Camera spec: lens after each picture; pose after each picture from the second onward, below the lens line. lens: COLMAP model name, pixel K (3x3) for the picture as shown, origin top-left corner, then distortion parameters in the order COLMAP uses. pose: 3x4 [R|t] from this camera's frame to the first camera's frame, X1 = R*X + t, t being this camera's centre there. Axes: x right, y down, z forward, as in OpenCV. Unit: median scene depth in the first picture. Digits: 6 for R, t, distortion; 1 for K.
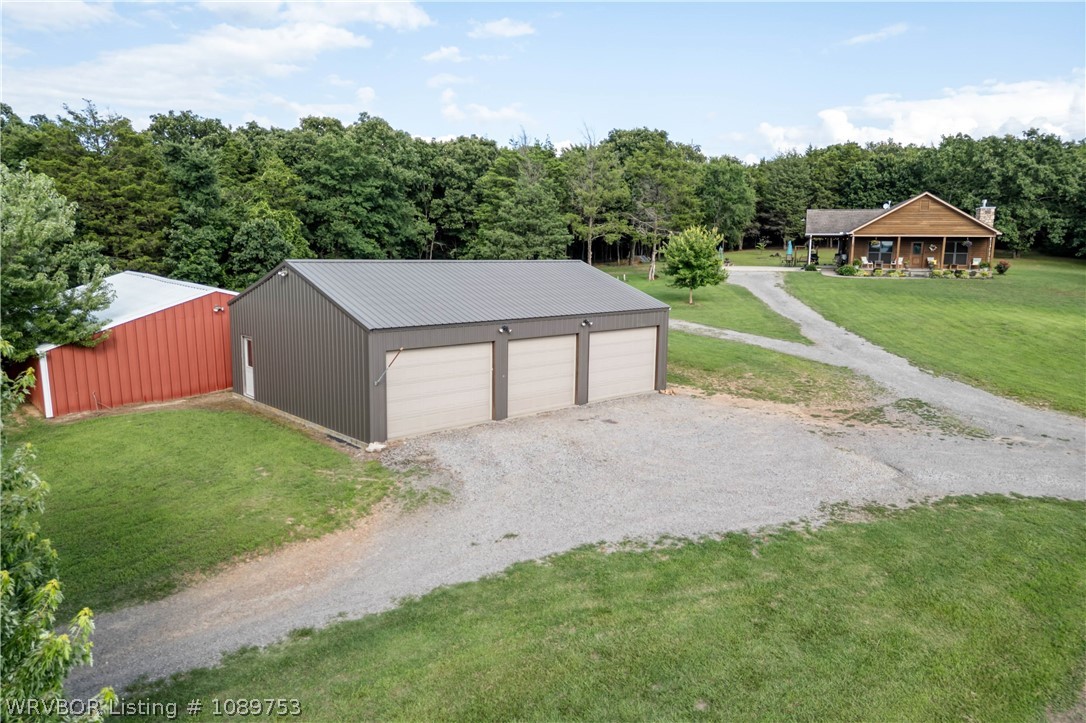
lens RADIAL K [[790.7, 0, 557.9], [0, 790.7, 357.6], [0, 0, 1]] dist [0.075148, -0.055037]
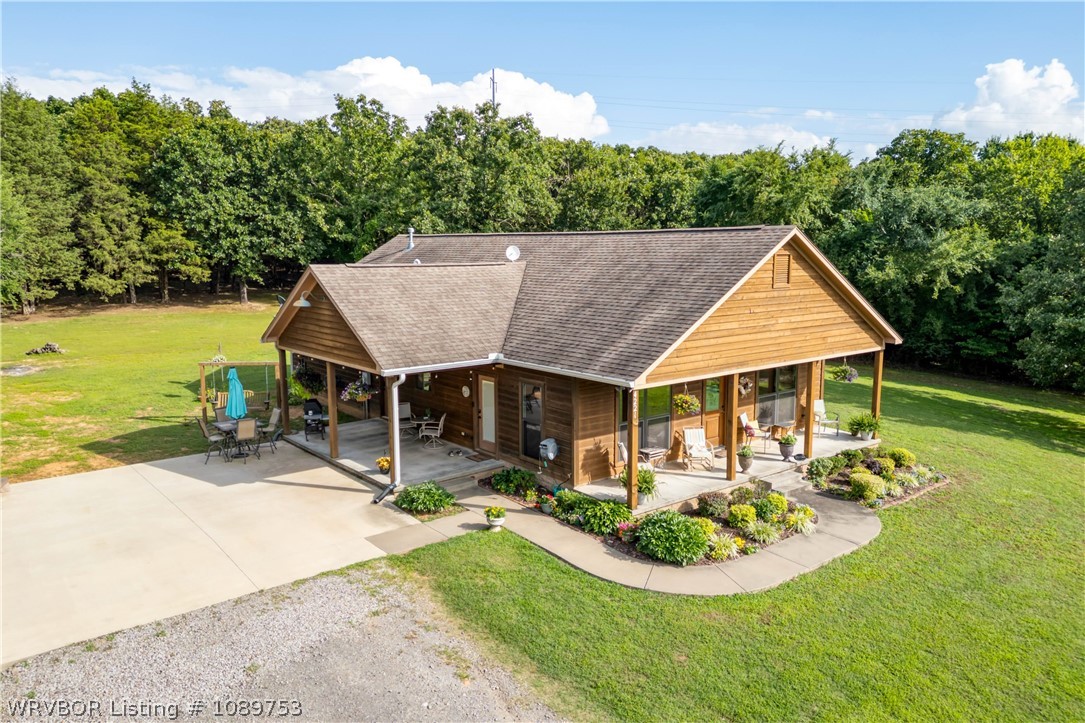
lens RADIAL K [[790.0, 0, 544.9], [0, 790.0, 360.7], [0, 0, 1]] dist [0.075148, -0.055037]
pose [[0.572131, -0.139710, 0.808175, 0.104084], [0.127884, 0.988529, 0.080355, -0.132801], [-0.810131, 0.057379, 0.583434, 0.621603]]
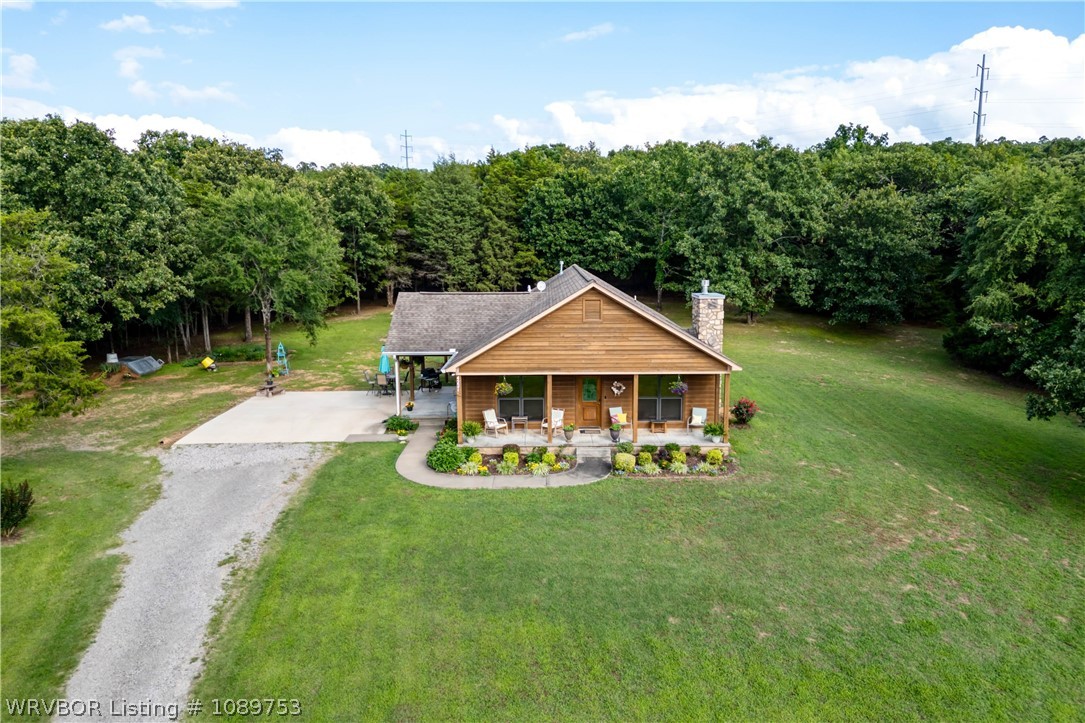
lens RADIAL K [[790.0, 0, 549.2], [0, 790.0, 361.4], [0, 0, 1]] dist [0.075148, -0.055037]
pose [[0.958846, -0.066455, 0.276039, 0.211288], [0.061881, 0.997764, 0.025259, -0.120004], [-0.277100, -0.007138, 0.960815, 0.392618]]
